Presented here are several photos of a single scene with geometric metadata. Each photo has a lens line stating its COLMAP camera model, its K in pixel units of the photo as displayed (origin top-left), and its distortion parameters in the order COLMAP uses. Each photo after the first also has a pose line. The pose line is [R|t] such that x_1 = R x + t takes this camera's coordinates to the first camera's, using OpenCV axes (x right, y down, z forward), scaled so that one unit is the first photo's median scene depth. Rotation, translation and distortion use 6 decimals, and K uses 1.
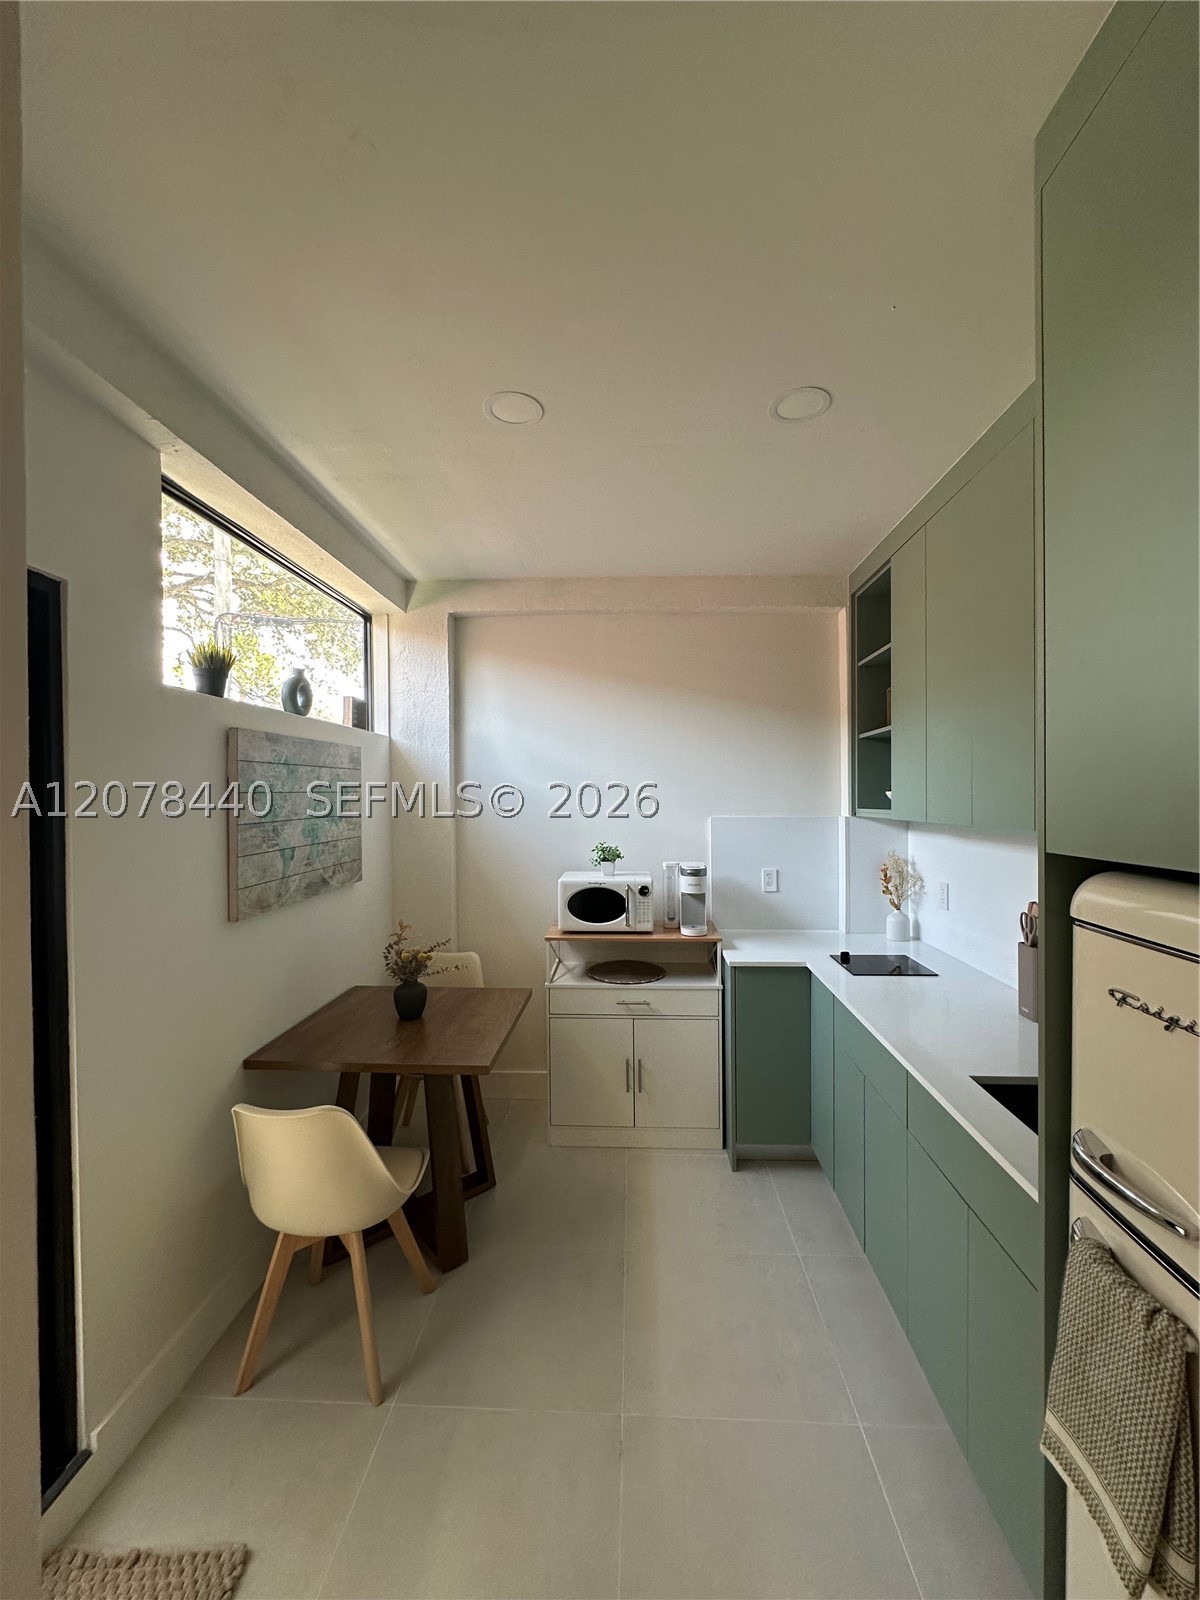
lens RADIAL K [[642.8, 0, 601.8], [0, 642.8, 798.4], [0, 0, 1]] dist [-0.006635, 0.002065]
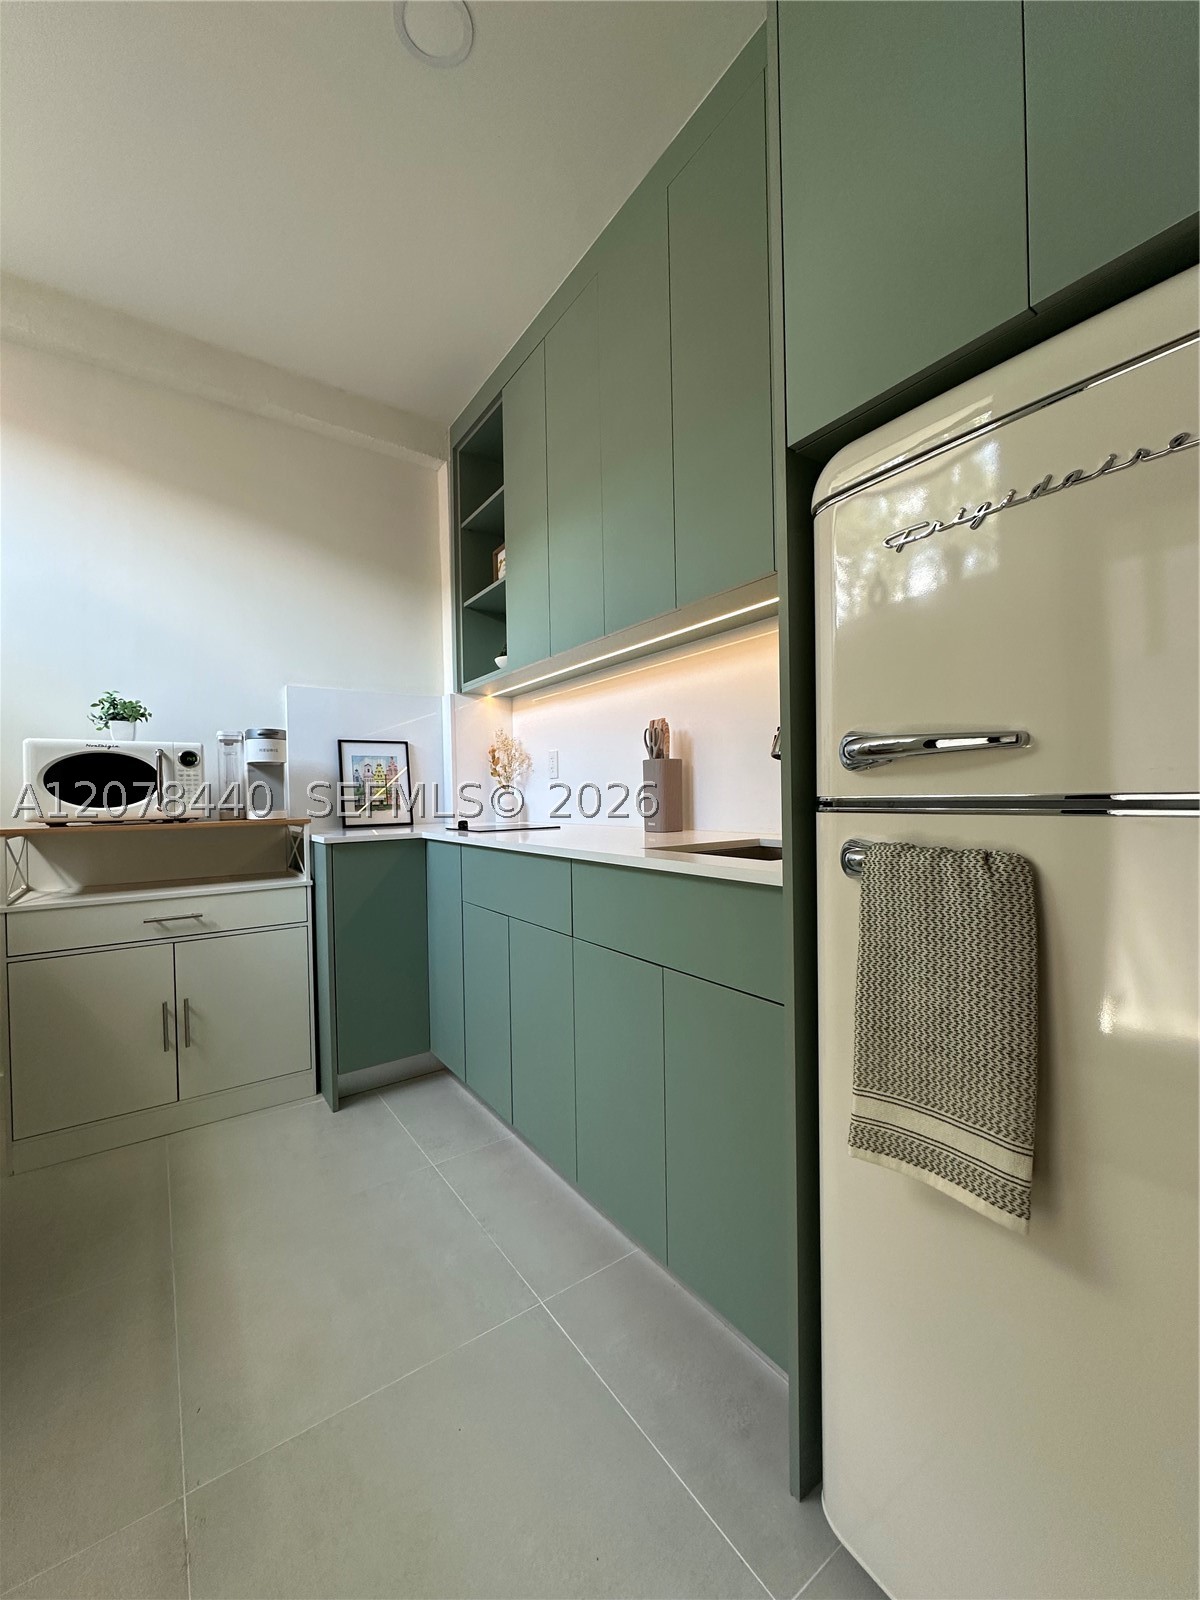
lens RADIAL K [[642.8, 0, 603.3], [0, 642.8, 802.2], [0, 0, 1]] dist [-0.006635, 0.002065]
pose [[0.784043, -0.011913, 0.620593, -0.013425], [0.020454, 0.999769, -0.006650, 0.206391], [-0.620370, 0.017908, 0.784105, 0.179876]]
